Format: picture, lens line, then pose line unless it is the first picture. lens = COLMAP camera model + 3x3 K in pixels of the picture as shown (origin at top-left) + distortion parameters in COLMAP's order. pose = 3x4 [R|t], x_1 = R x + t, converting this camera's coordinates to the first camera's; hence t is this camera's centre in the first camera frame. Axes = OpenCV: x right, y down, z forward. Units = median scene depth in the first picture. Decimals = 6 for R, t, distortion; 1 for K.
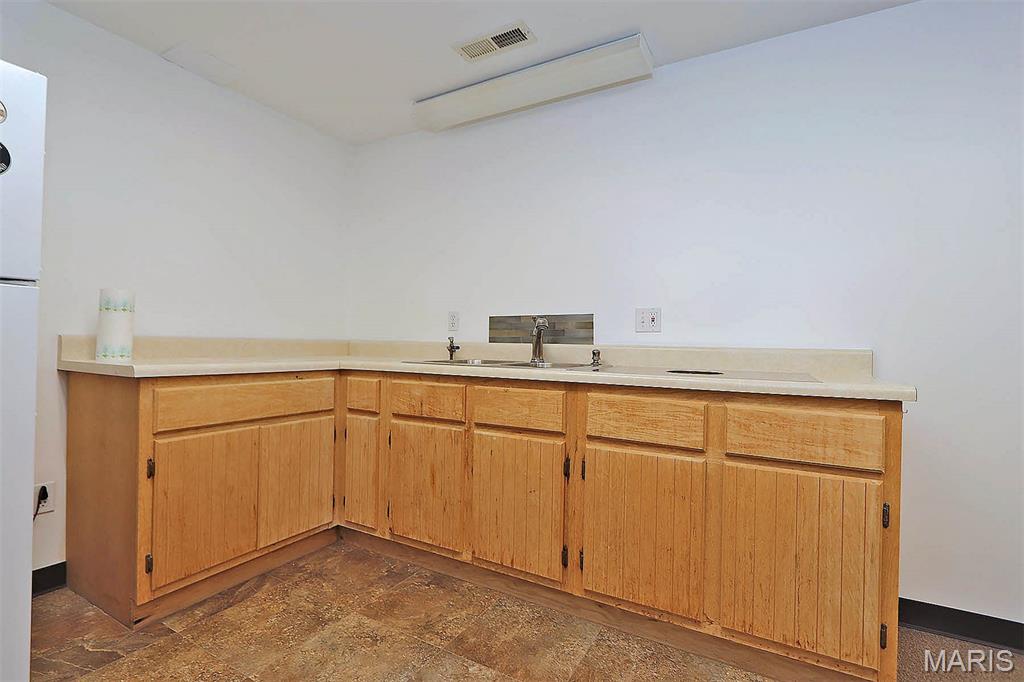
lens RADIAL K [[471.5, 0, 504.0], [0, 471.5, 339.4], [0, 0, 1]] dist [-0.015427, 0.001631]
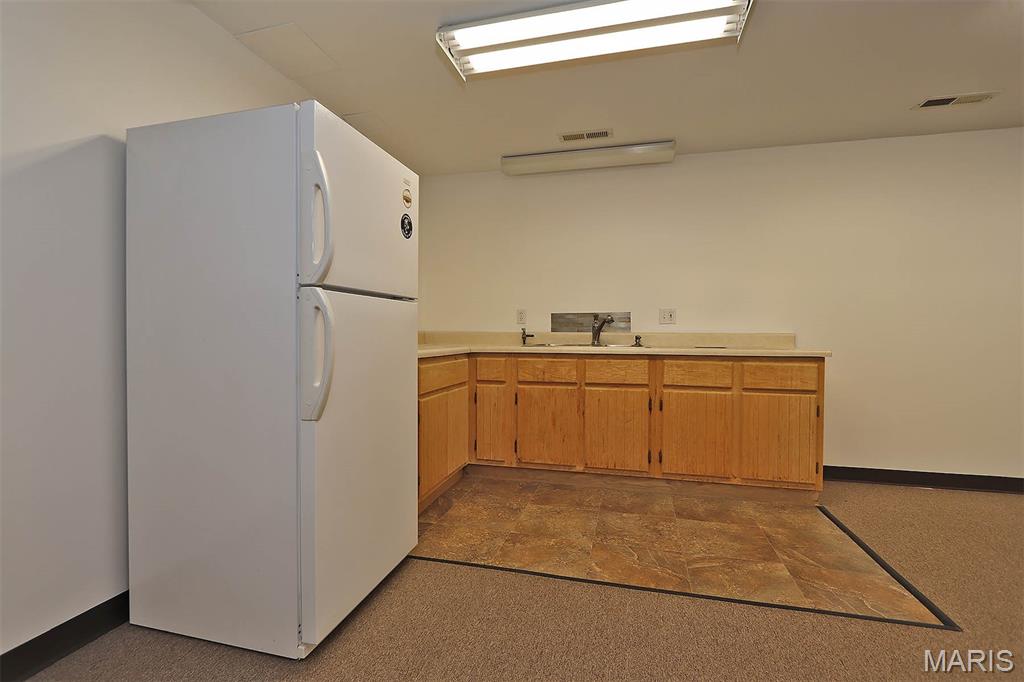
lens RADIAL K [[471.5, 0, 504.9], [0, 471.5, 340.1], [0, 0, 1]] dist [-0.015427, 0.001631]
pose [[0.967688, -0.018864, 0.251445, -0.766236], [0.011727, 0.999486, 0.029852, -0.018069], [-0.251879, -0.025938, 0.967411, -0.488981]]
